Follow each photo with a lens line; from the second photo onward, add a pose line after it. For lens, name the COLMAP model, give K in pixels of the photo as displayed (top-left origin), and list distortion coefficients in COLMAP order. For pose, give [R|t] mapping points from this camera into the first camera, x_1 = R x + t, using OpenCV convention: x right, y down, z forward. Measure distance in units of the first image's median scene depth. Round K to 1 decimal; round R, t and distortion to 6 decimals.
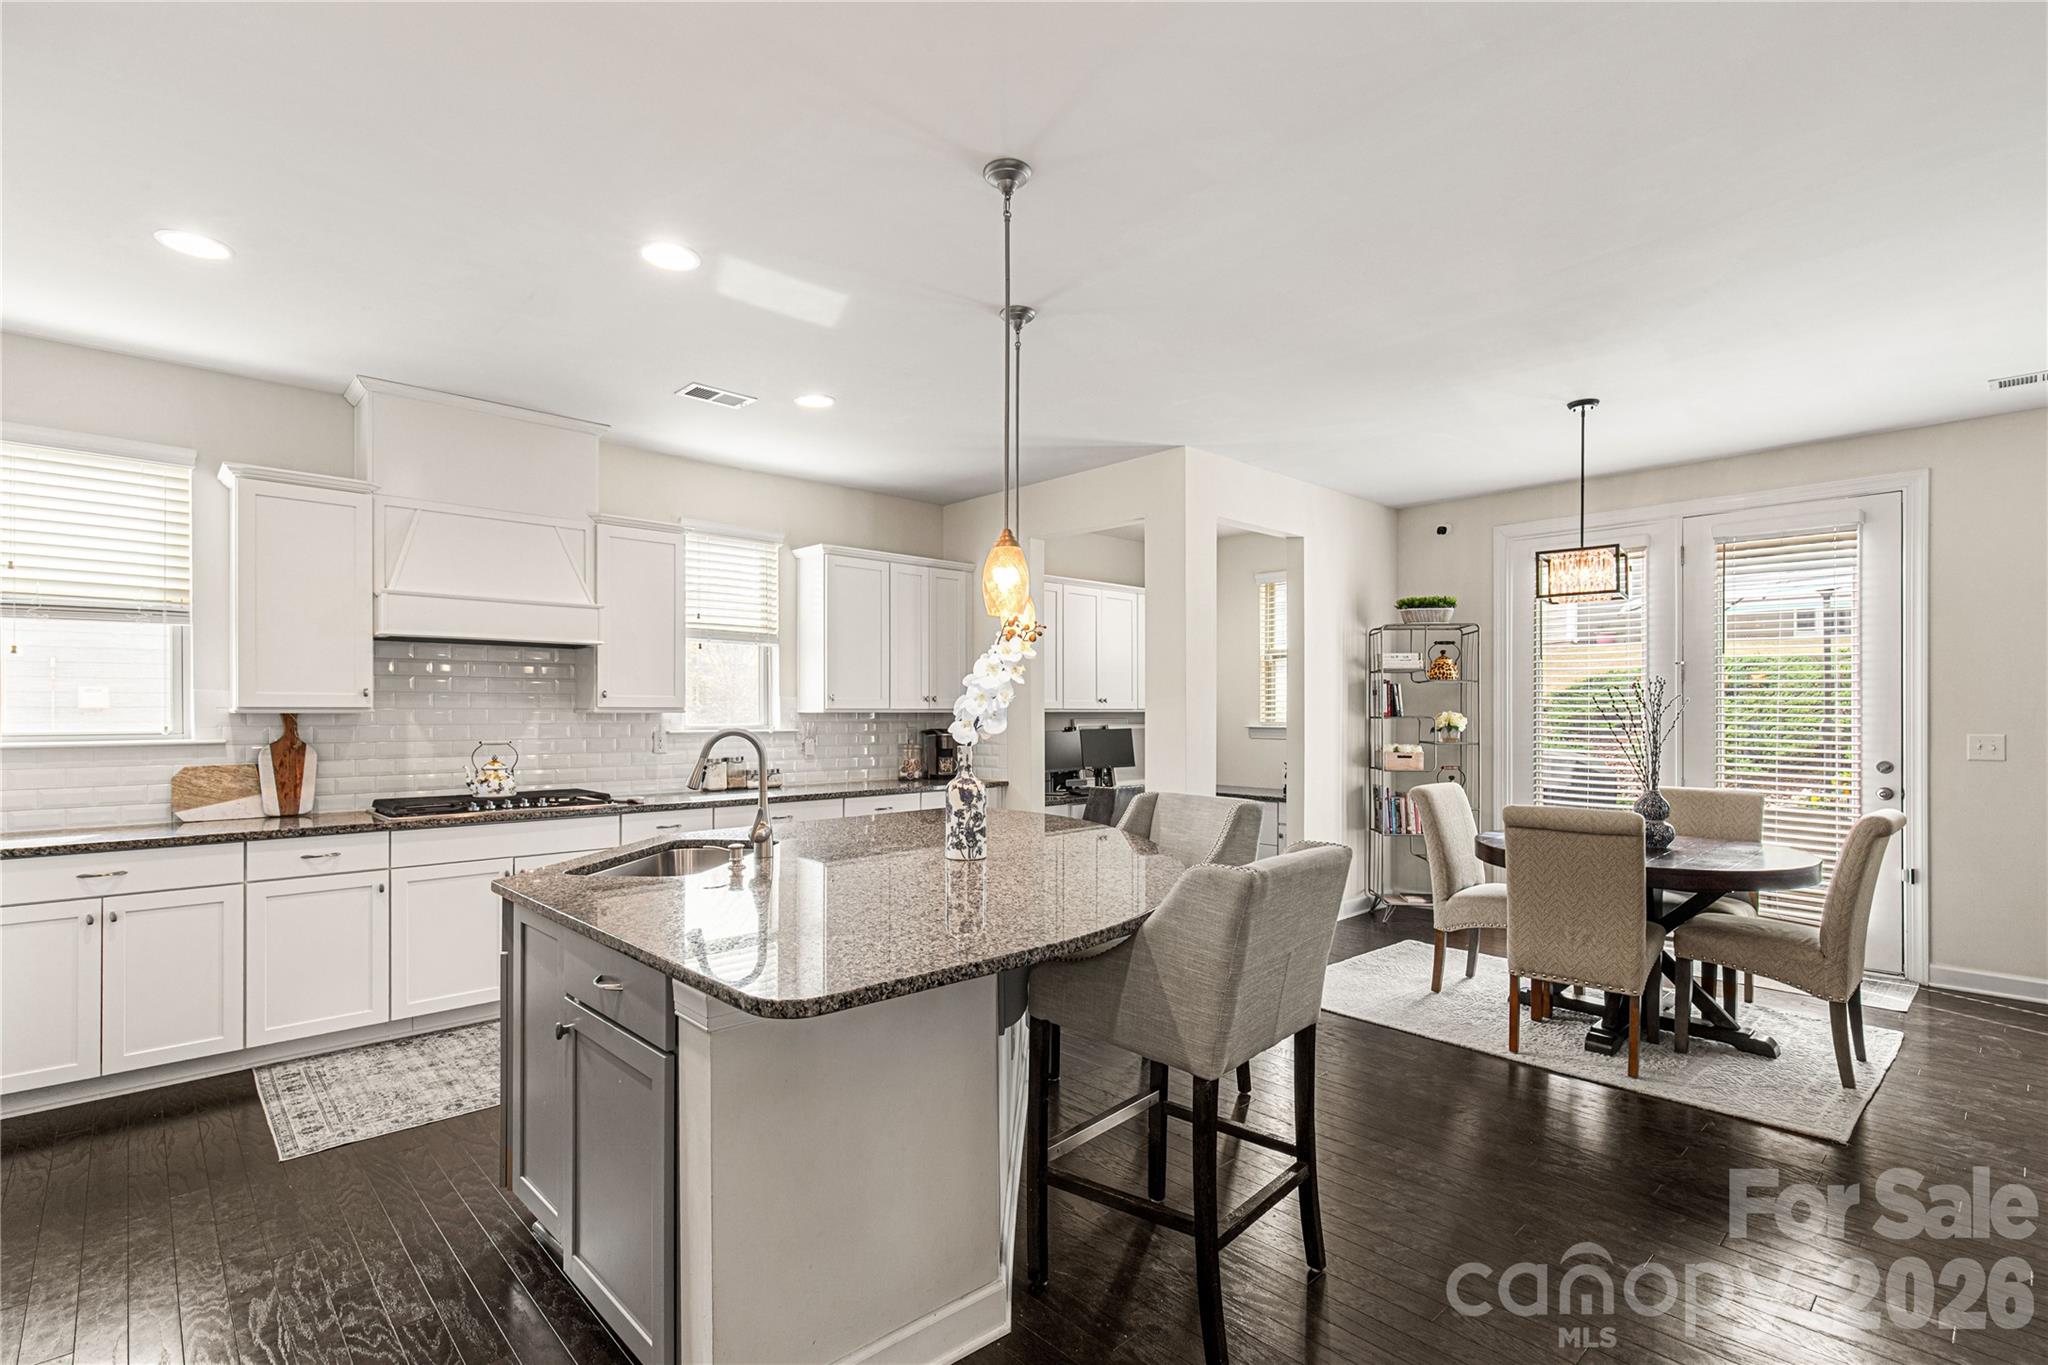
lens RADIAL K [[939.0, 0, 977.5], [0, 939.0, 713.4], [0, 0, 1]] dist [0.003945, -0.000143]
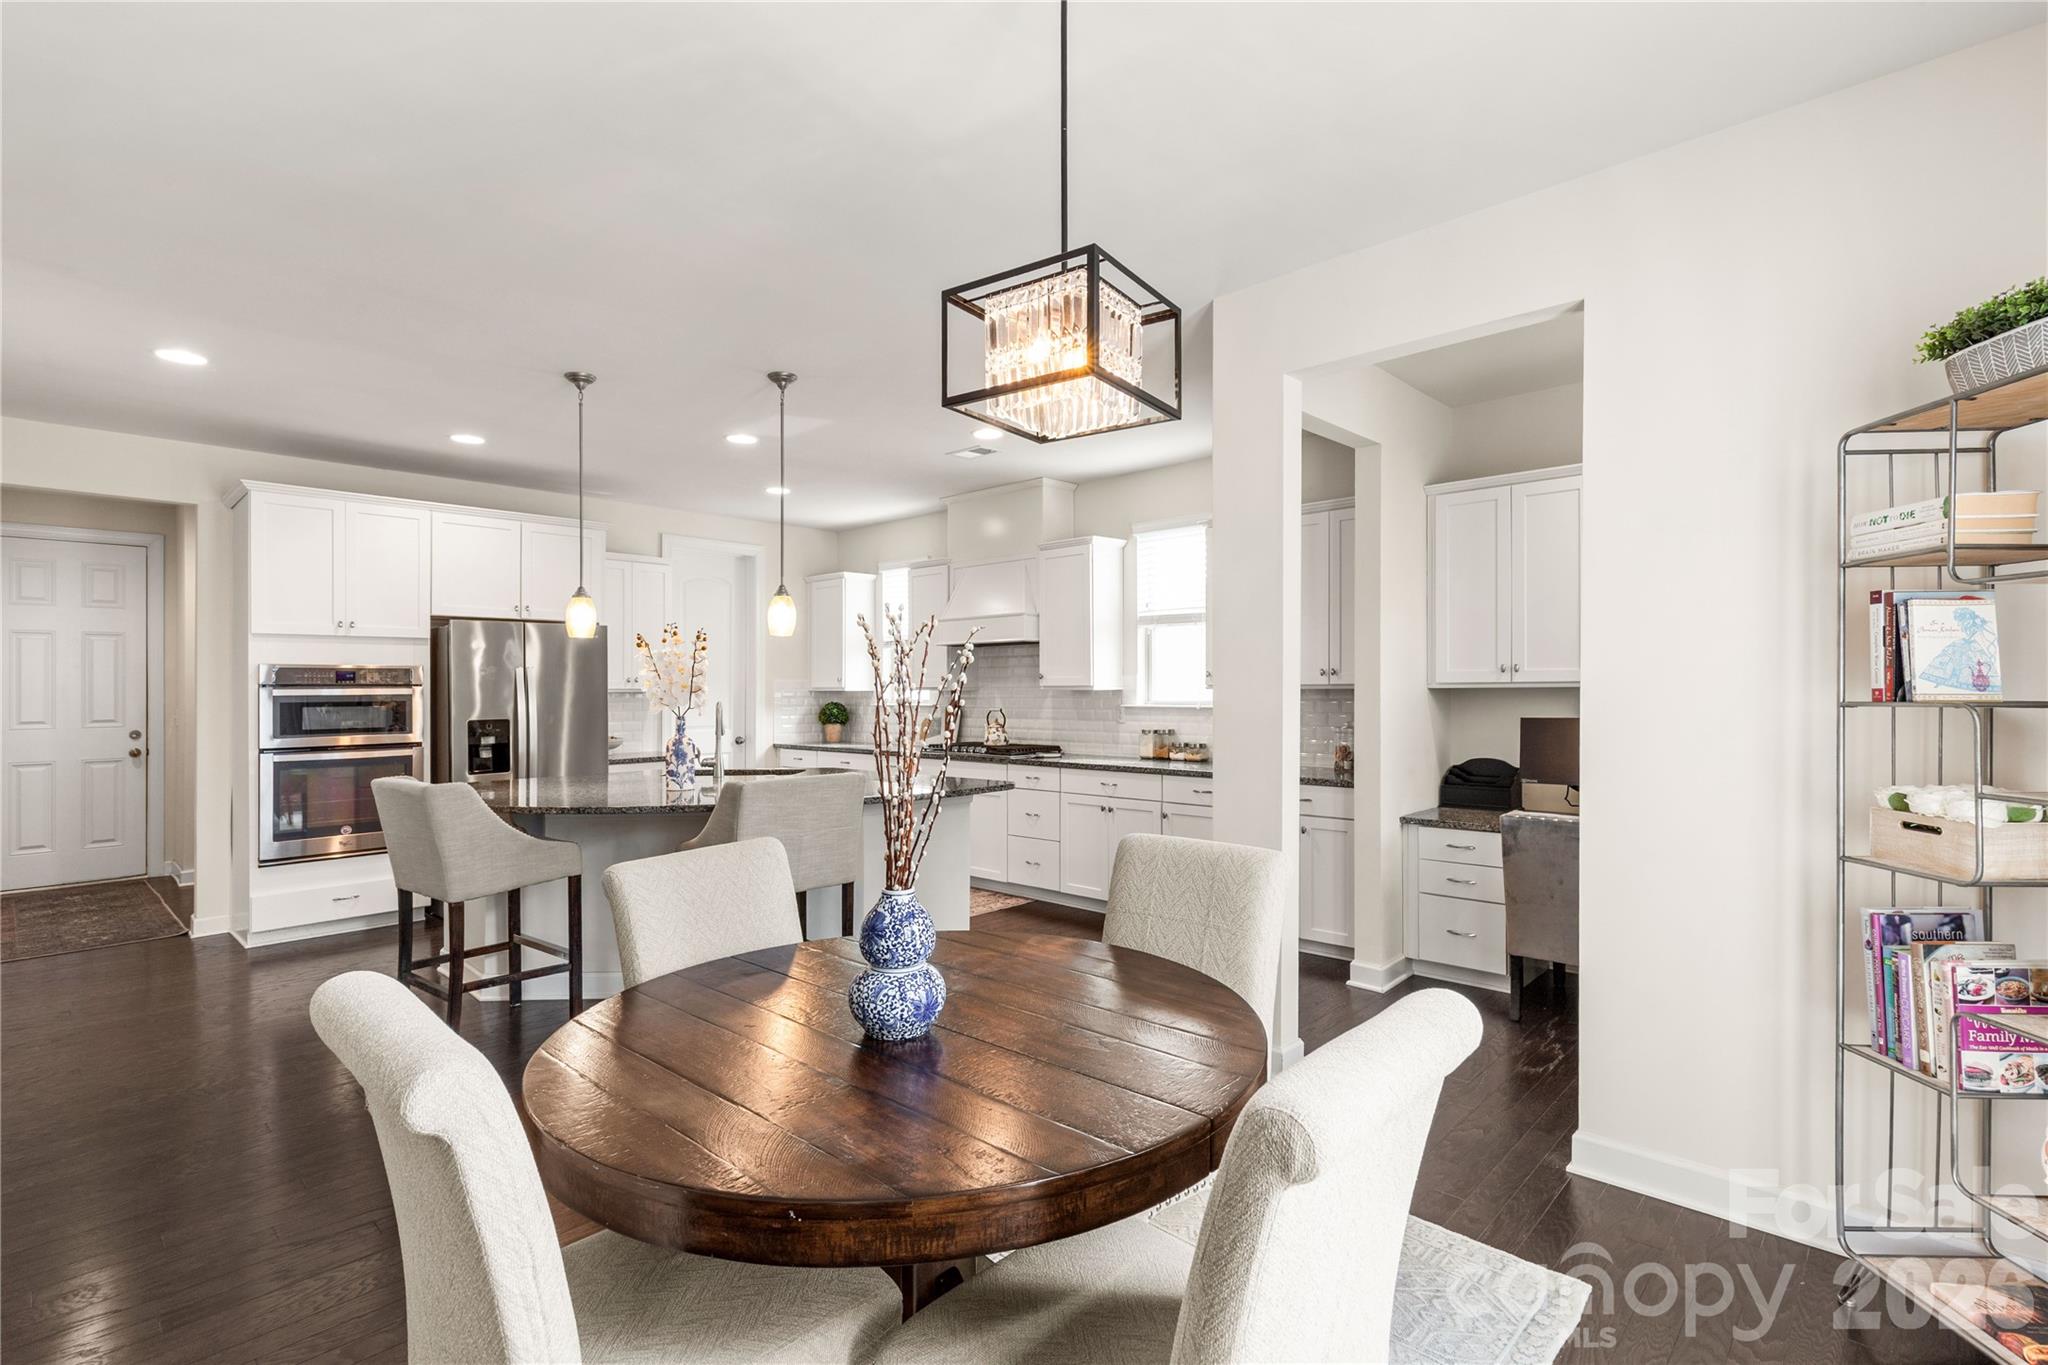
lens RADIAL K [[939.0, 0, 1022.4], [0, 939.0, 683.8], [0, 0, 1]] dist [0.003945, -0.000143]
pose [[0.092857, -0.006084, -0.995661, 0.942711], [0.001928, 0.999981, -0.005930, -0.001372], [0.995678, -0.001369, 0.092867, 0.848067]]
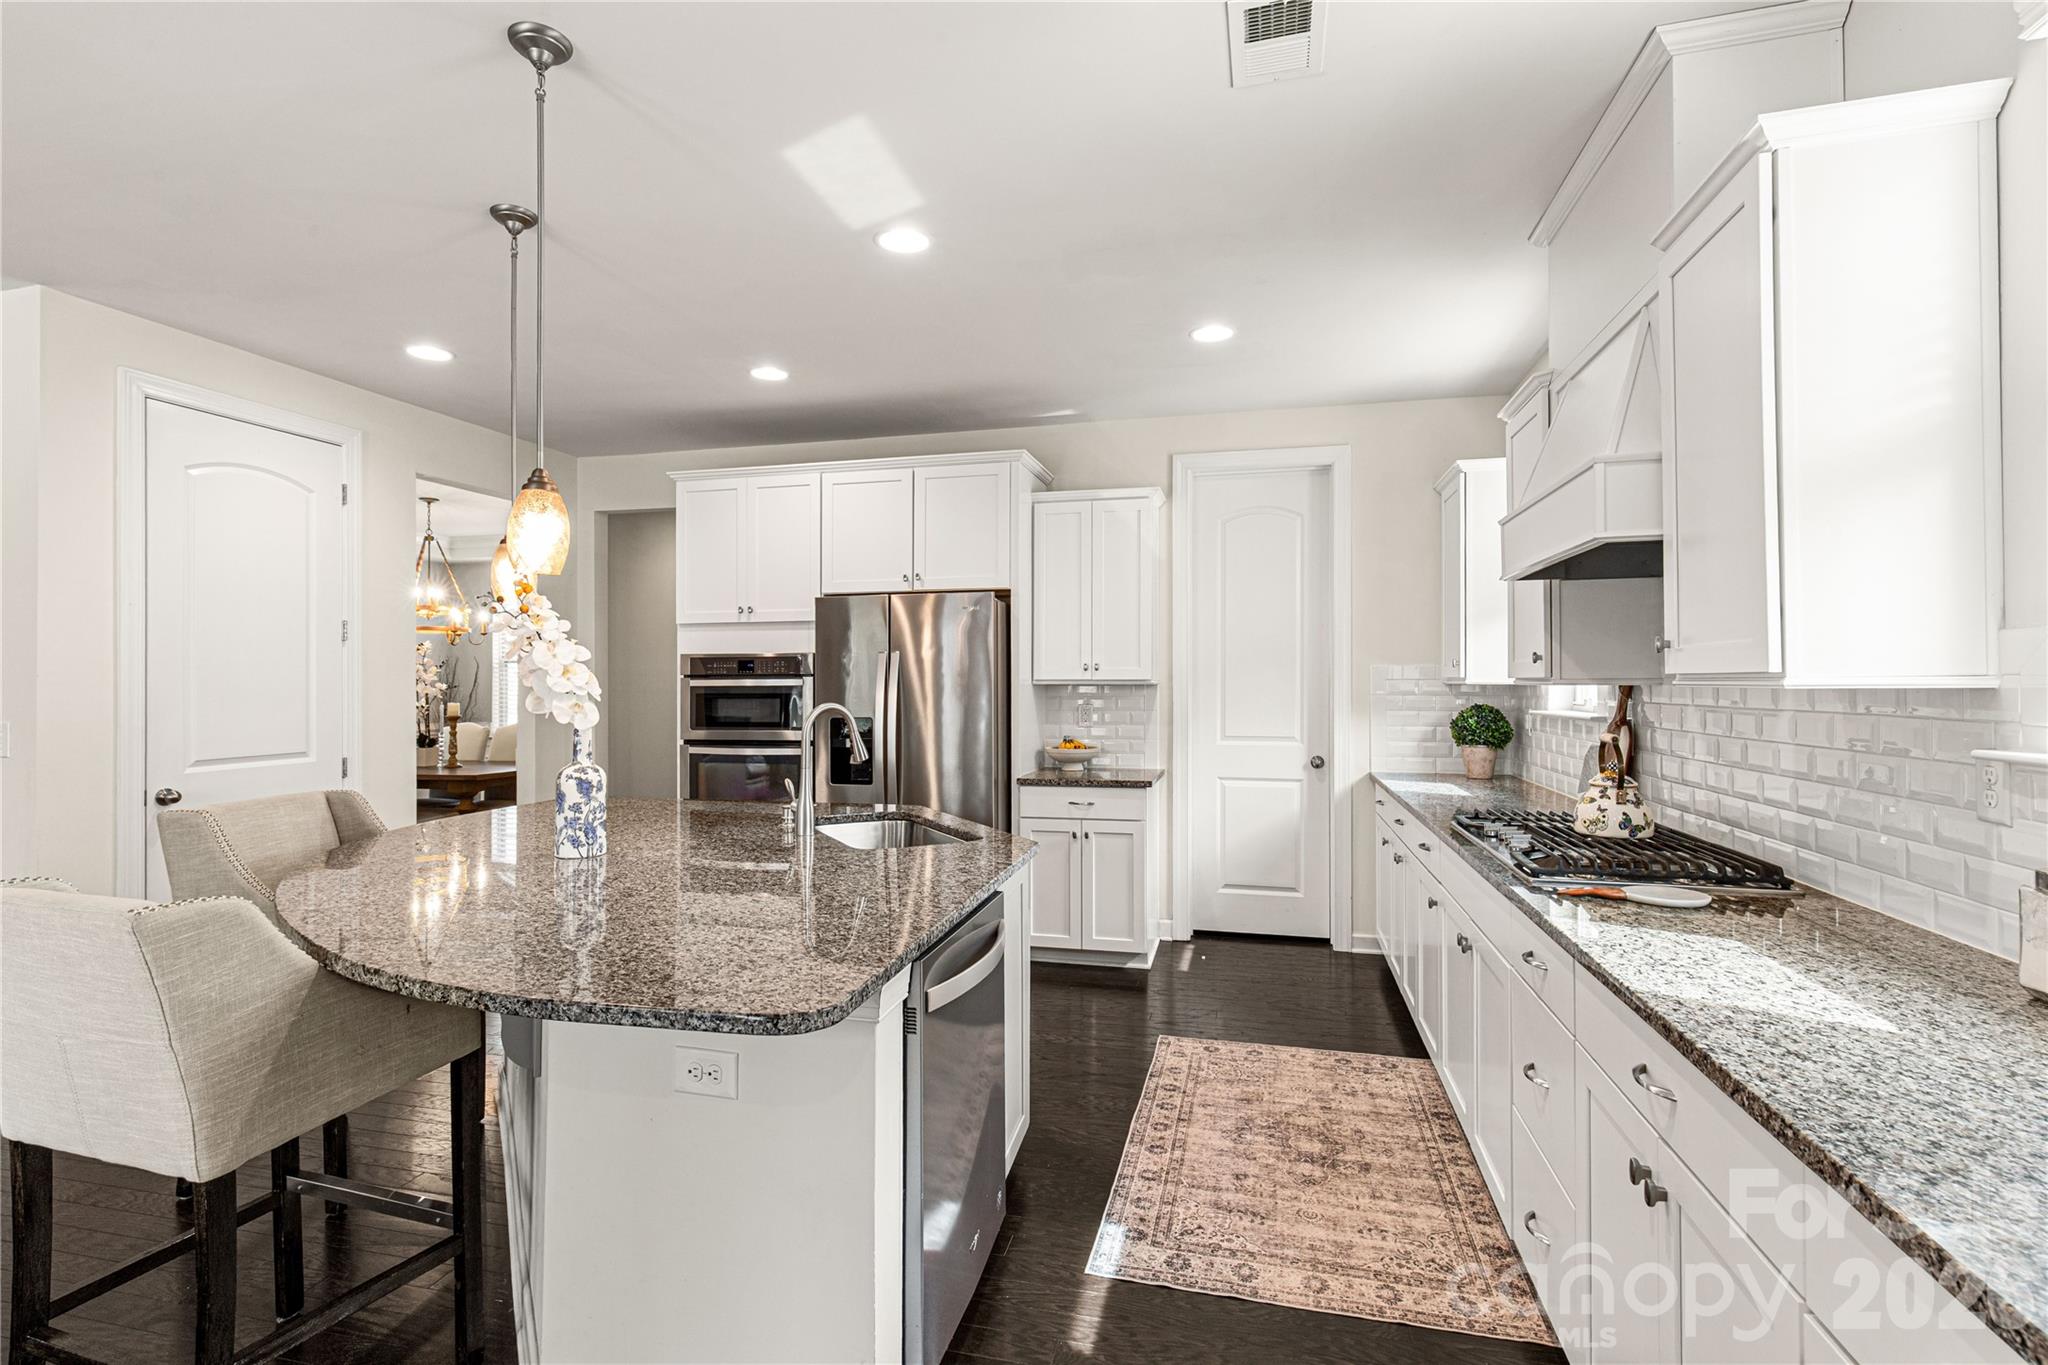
lens RADIAL K [[939.0, 0, 1015.3], [0, 939.0, 676.8], [0, 0, 1]] dist [0.003945, -0.000143]
pose [[-0.831272, -0.002168, -0.555861, 0.082653], [-0.000397, 0.999994, -0.003306, -0.002866], [0.555865, -0.002527, -0.831269, 1.186202]]
